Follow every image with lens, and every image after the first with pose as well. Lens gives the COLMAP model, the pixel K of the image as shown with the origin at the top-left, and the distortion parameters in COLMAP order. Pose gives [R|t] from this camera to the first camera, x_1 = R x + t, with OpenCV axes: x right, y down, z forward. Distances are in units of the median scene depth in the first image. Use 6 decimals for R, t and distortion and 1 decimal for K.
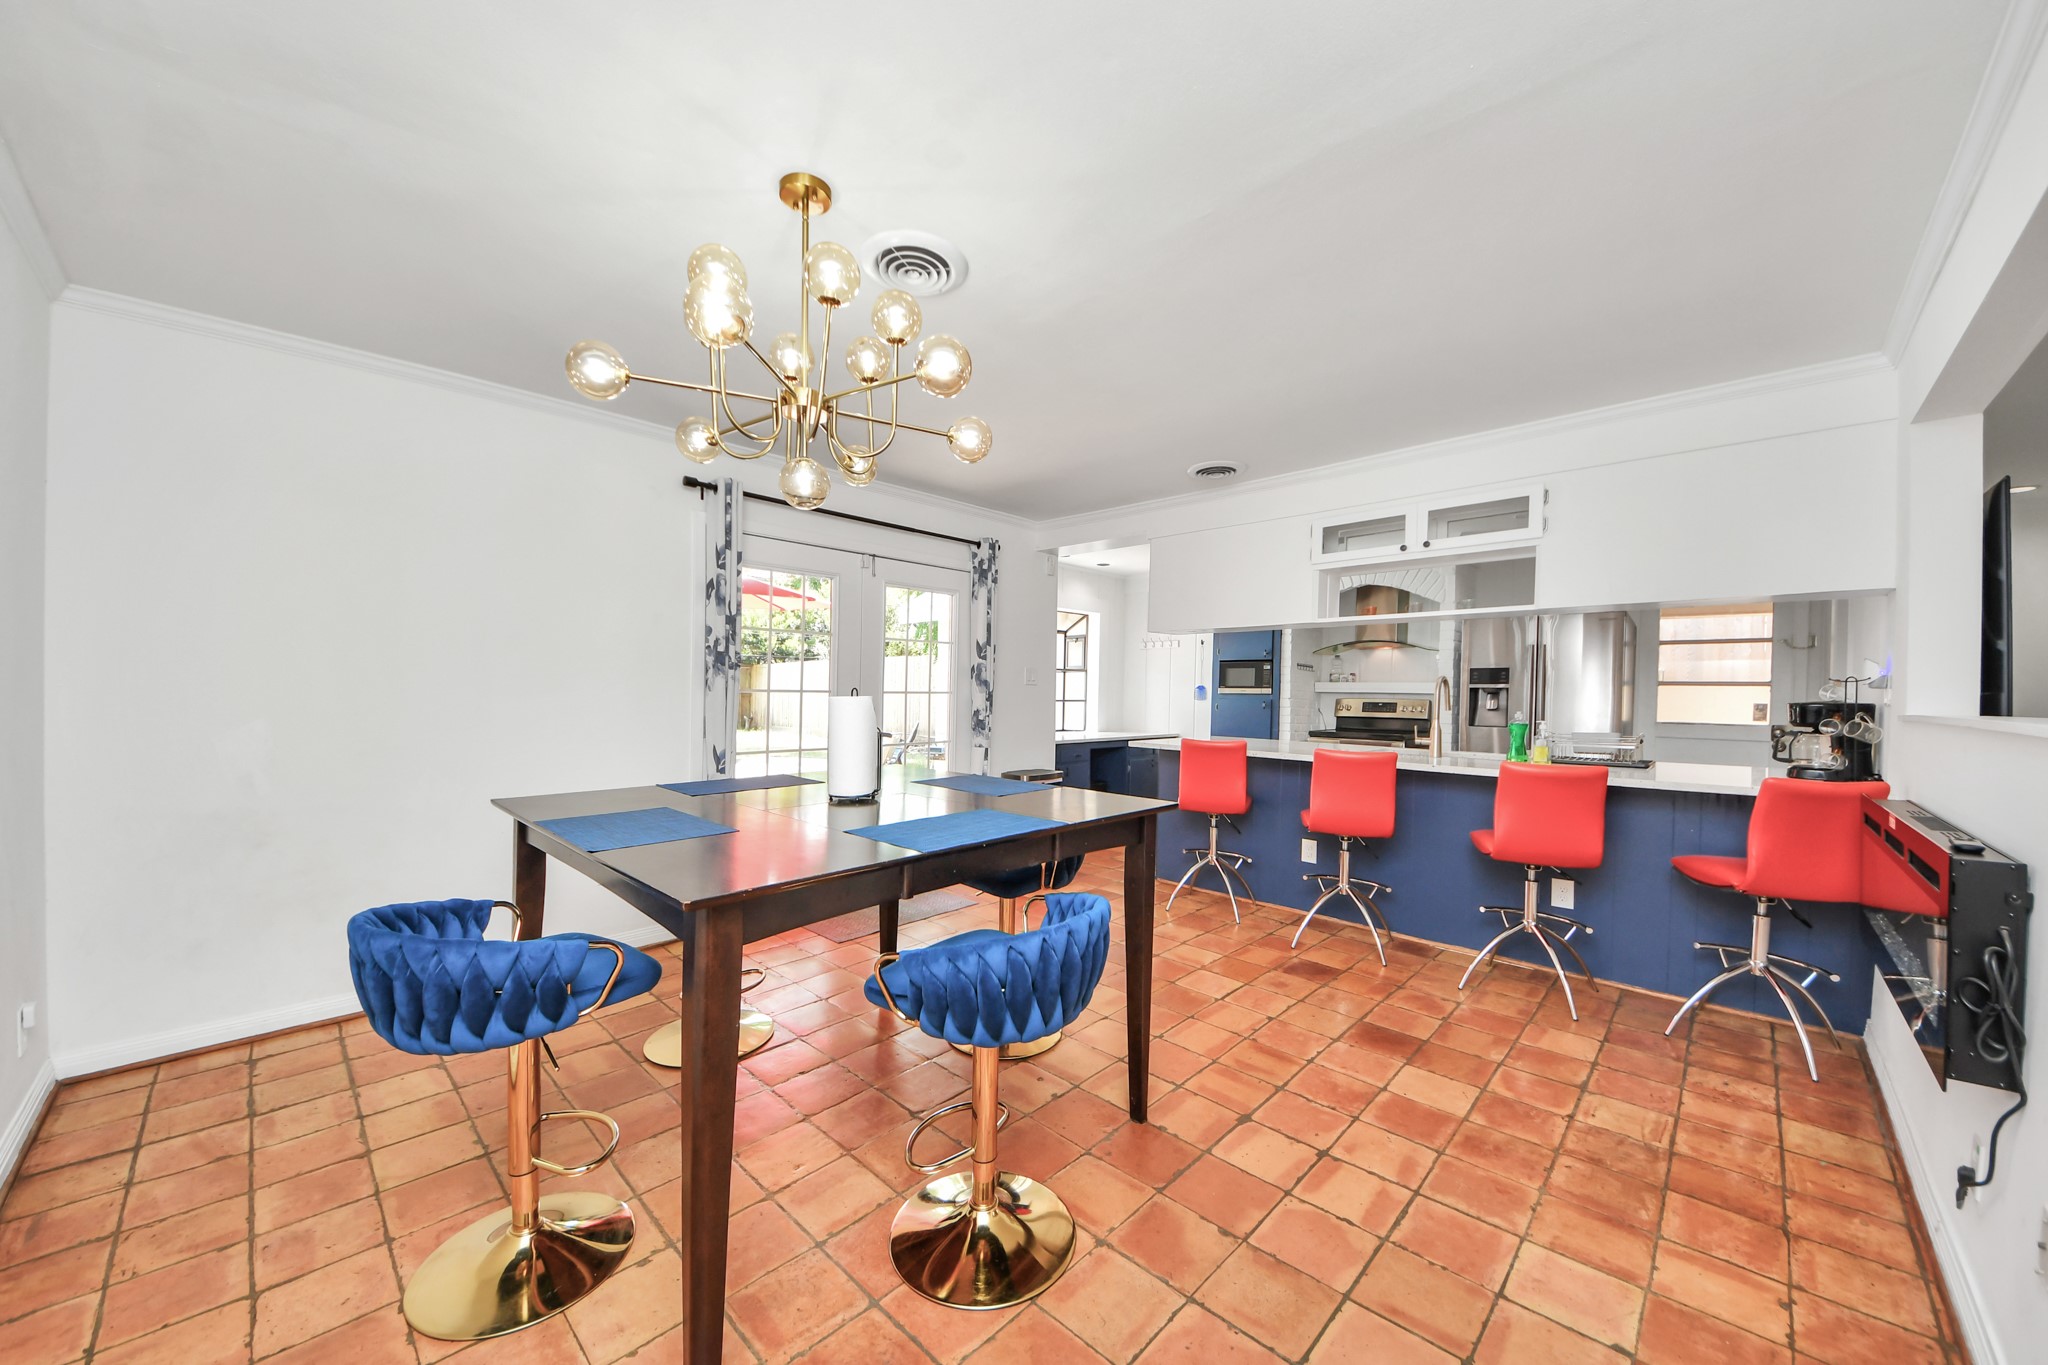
lens RADIAL K [[733.6, 0, 1032.3], [0, 733.6, 700.5], [0, 0, 1]] dist [0.013187, -0.008194]
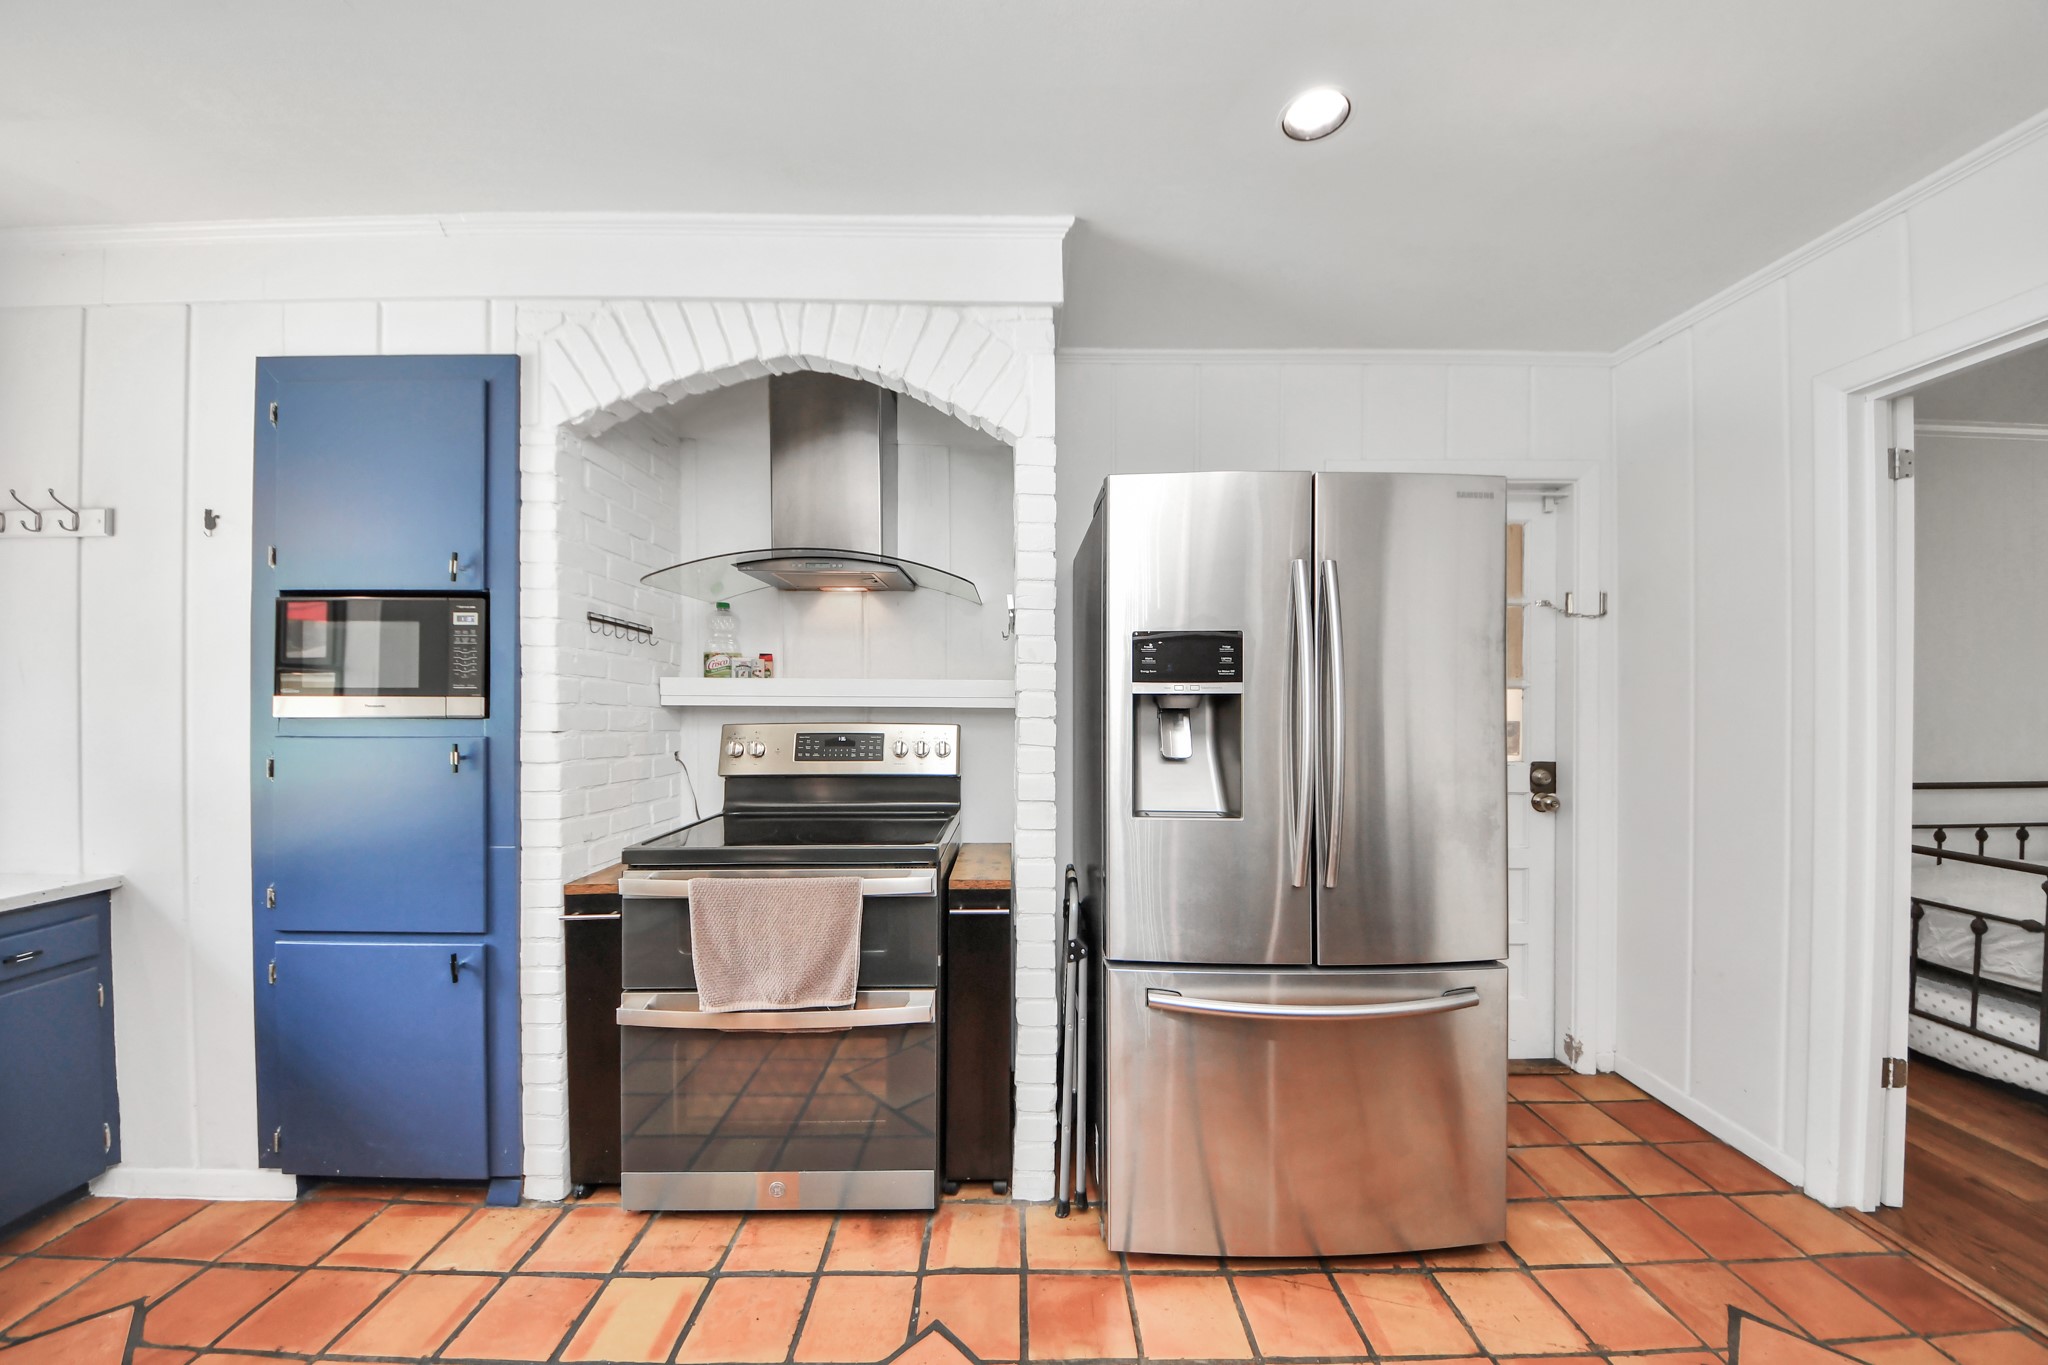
lens RADIAL K [[726.2, 0, 1020.2], [0, 726.2, 699.8], [0, 0, 1]] dist [0.026834, -0.019351]
pose [[0.711109, -0.009349, 0.703020, 0.274688], [0.013882, 0.999903, -0.000744, -0.012408], [-0.702945, 0.010288, 0.711170, 0.664521]]
